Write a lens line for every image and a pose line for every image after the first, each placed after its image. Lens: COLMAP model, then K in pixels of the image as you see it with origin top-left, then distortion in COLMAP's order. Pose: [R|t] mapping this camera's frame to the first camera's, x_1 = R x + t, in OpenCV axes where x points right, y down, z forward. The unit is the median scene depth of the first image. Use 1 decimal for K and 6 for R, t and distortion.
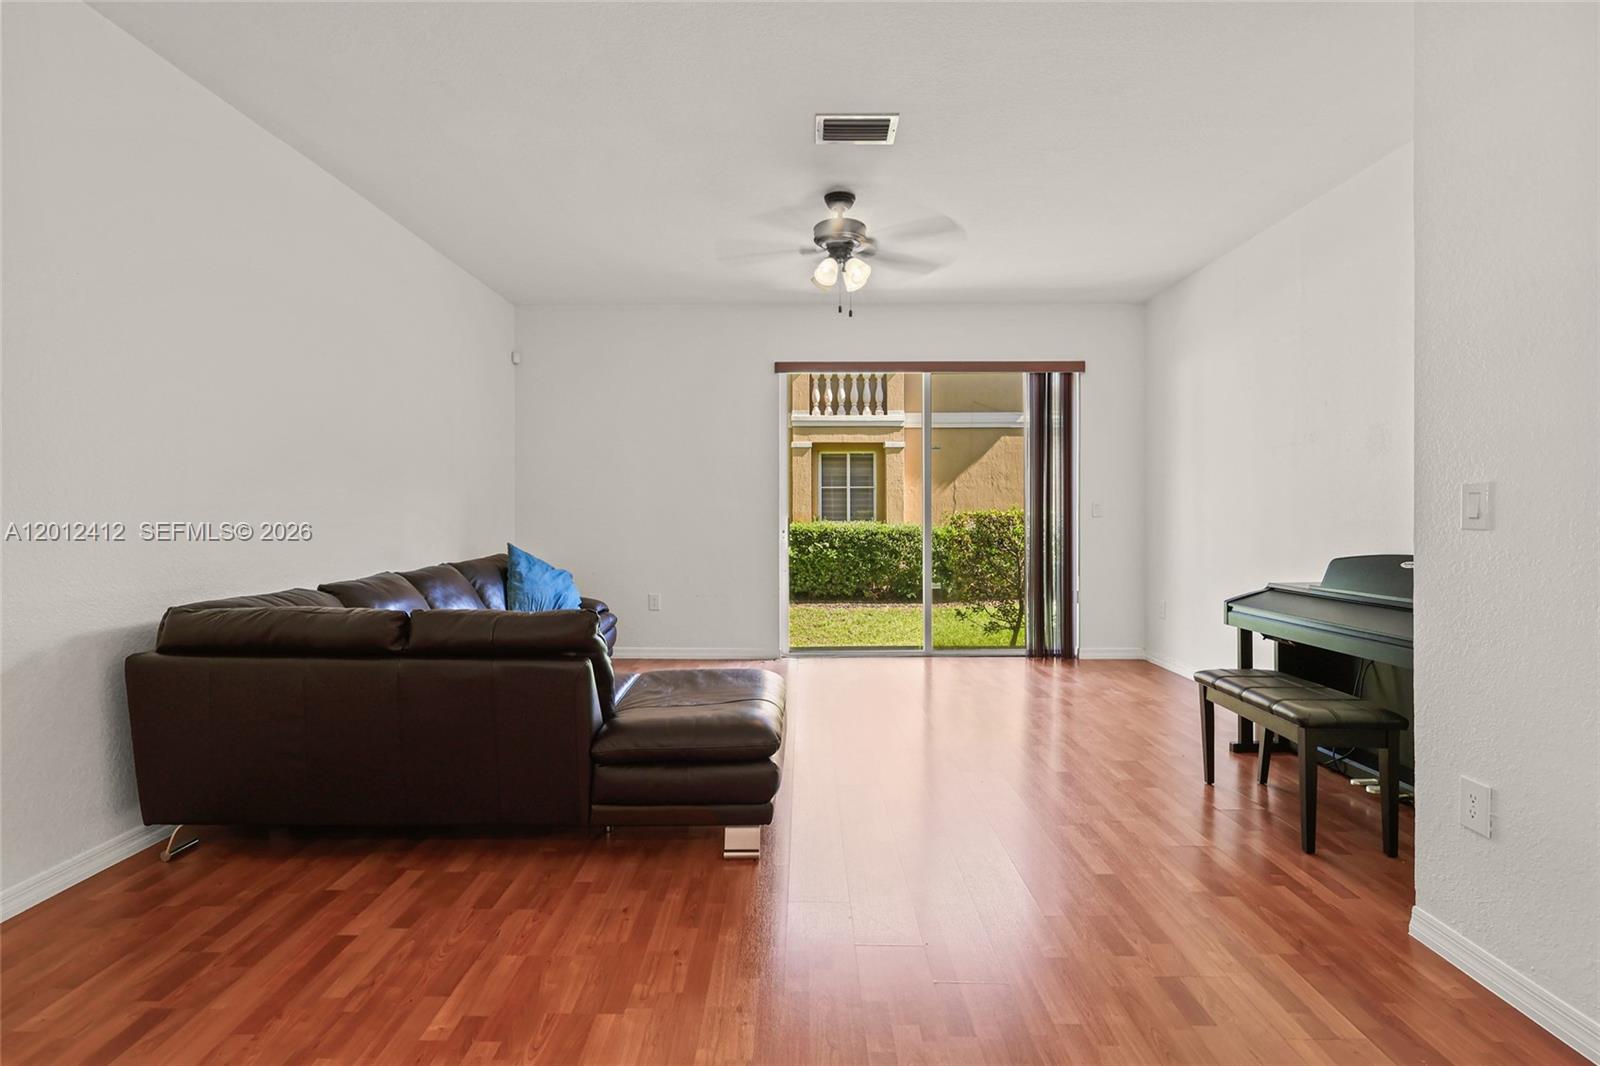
lens RADIAL K [[757.2, 0, 799.6], [0, 757.2, 527.6], [0, 0, 1]] dist [0.000182, 0.001094]
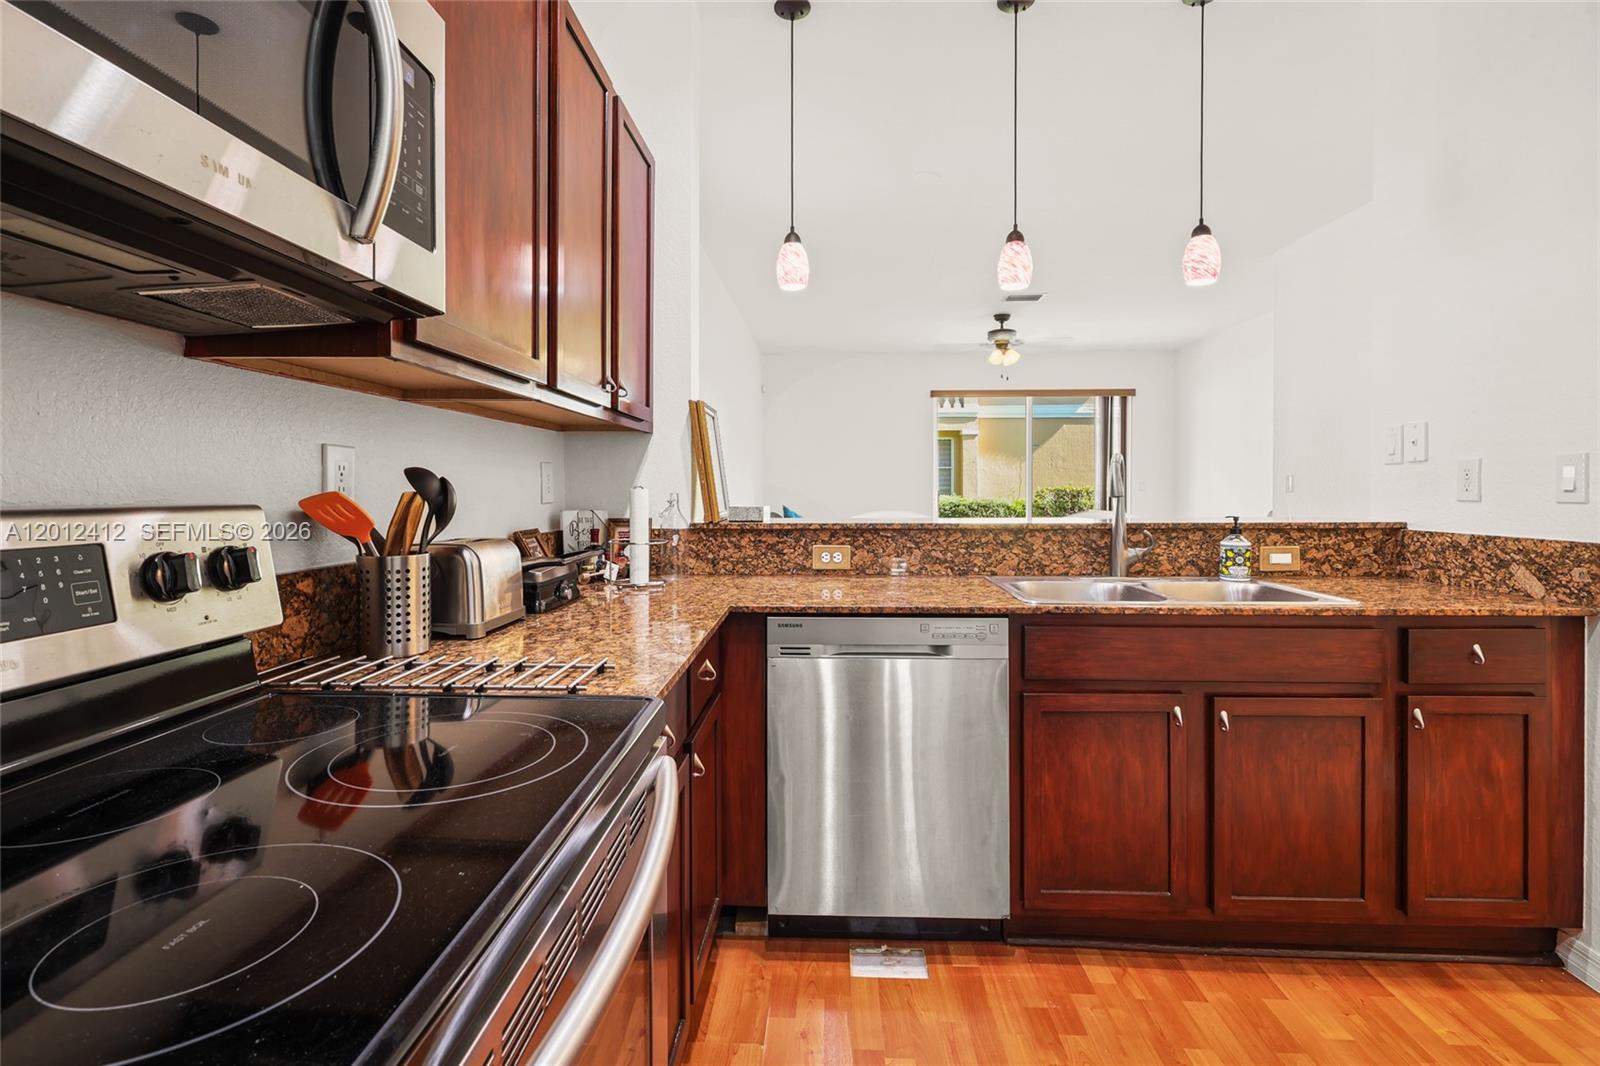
lens RADIAL K [[757.2, 0, 803.9], [0, 757.2, 493.1], [0, 0, 1]] dist [0.000182, 0.001094]
pose [[0.999218, -0.002144, -0.039489, -0.241950], [0.001556, 0.999887, -0.014927, 0.014296], [0.039517, 0.014854, 0.999108, -0.574914]]
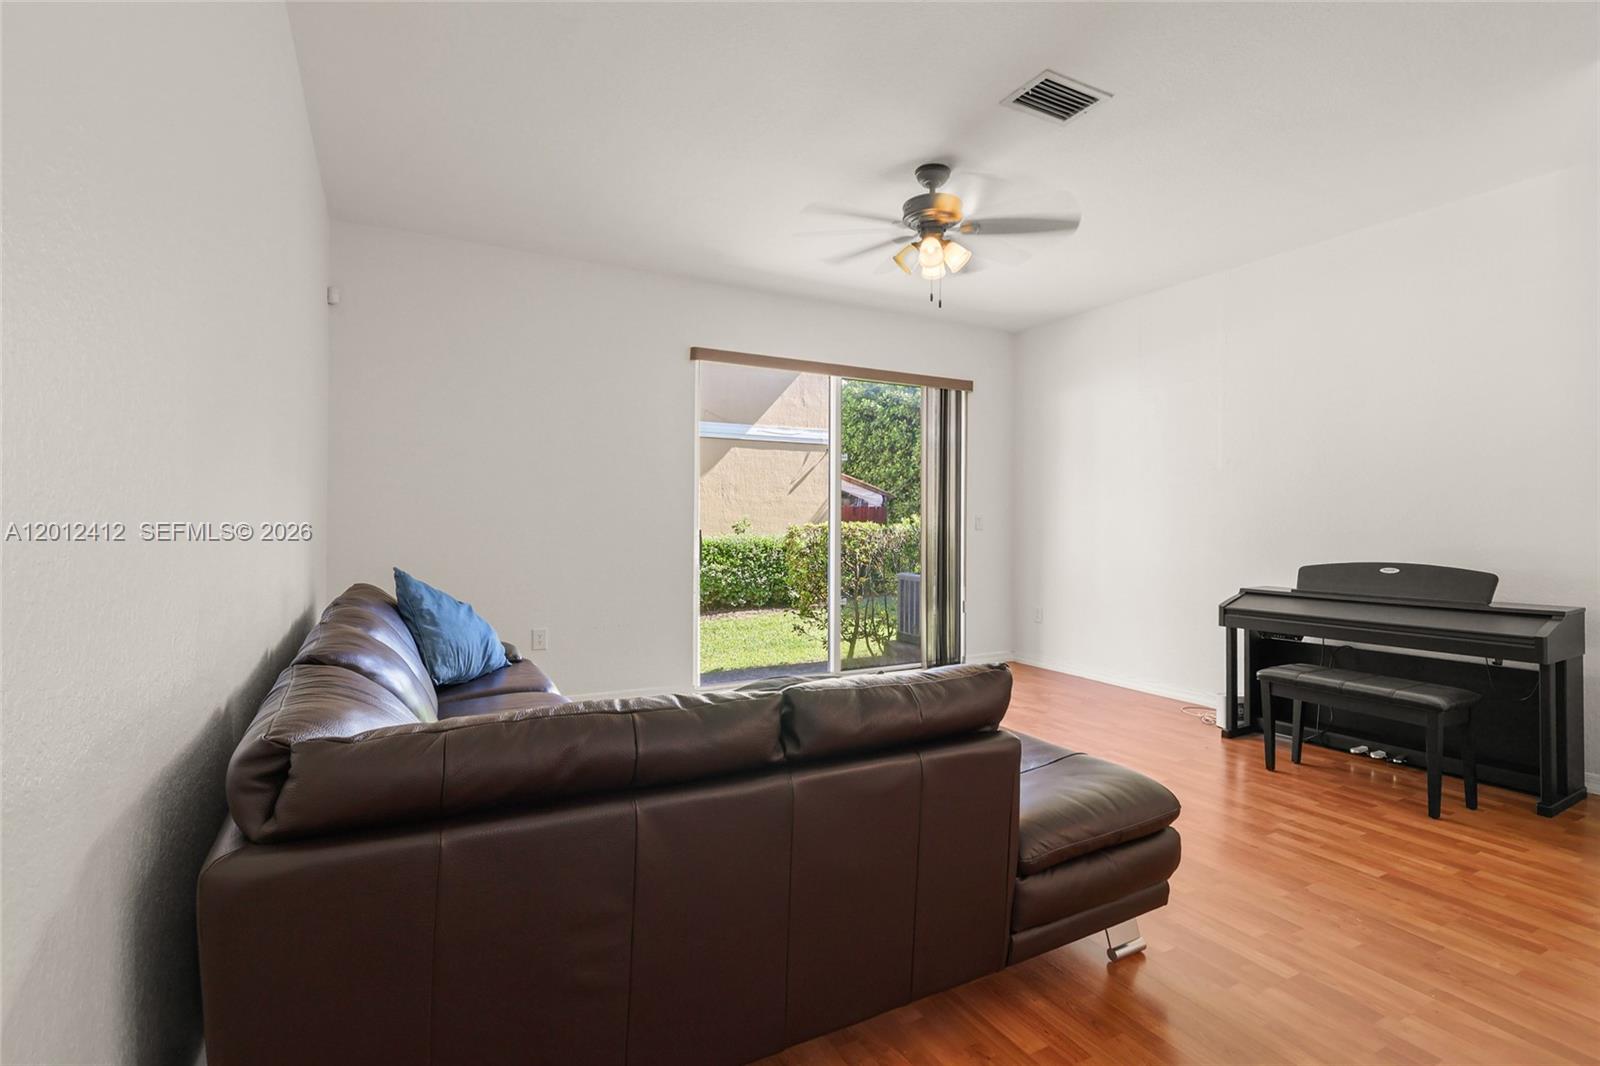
lens RADIAL K [[757.2, 0, 809.2], [0, 757.2, 530.3], [0, 0, 1]] dist [0.000182, 0.001094]
pose [[0.871729, 0.001917, 0.489984, -0.342413], [0.002614, 0.999960, -0.008563, -0.005329], [-0.489981, 0.008746, 0.871690, 0.201165]]
